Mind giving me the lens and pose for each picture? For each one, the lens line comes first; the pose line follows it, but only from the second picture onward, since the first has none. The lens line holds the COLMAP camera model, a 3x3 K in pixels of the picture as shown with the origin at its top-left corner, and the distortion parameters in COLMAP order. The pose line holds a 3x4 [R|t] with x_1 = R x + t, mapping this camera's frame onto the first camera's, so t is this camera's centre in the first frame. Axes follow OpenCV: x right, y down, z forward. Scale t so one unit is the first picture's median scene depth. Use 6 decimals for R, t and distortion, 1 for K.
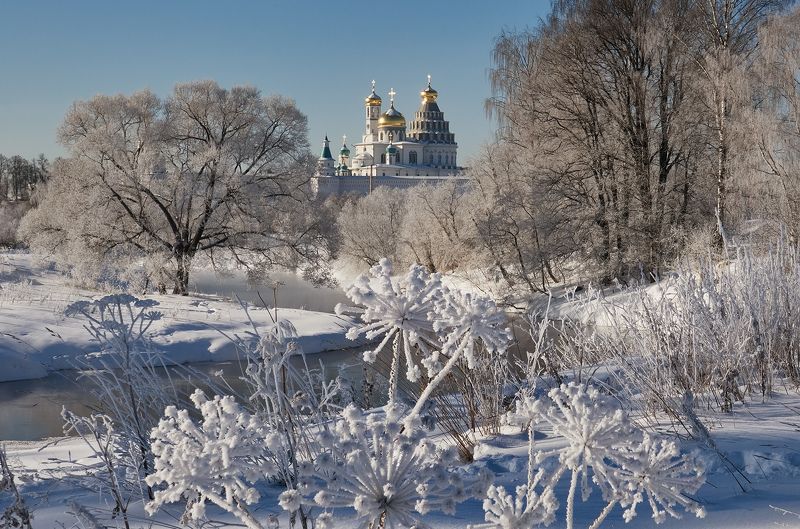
lens RADIAL K [[1818.6, 0, 399.1], [0, 1818.6, 264.4], [0, 0, 1]] dist [-0.092409, 0.000000]
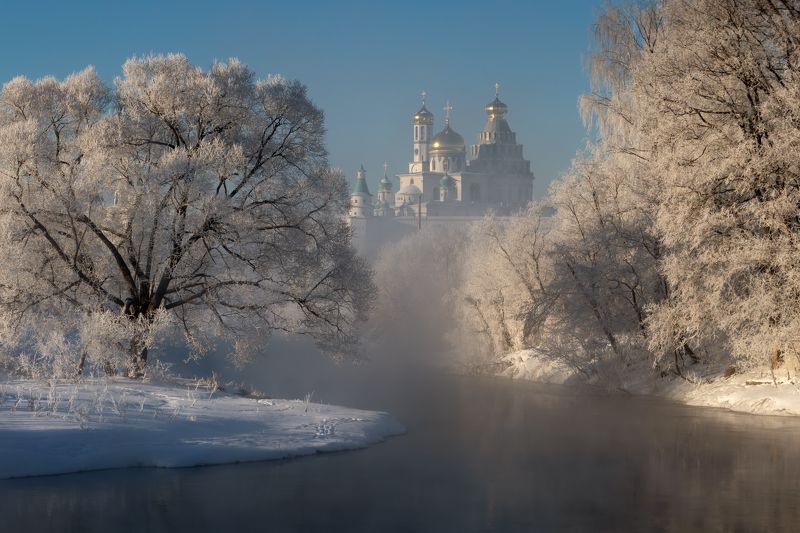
lens RADIAL K [[2093.7, 0, 402.3], [0, 2093.7, 264.0], [0, 0, 1]] dist [0.716450, 0.000000]
pose [[0.999689, 0.002778, -0.024803, -0.001267], [-0.003618, 0.999418, -0.033916, 0.001600], [0.024694, 0.033995, 0.999117, 0.169846]]
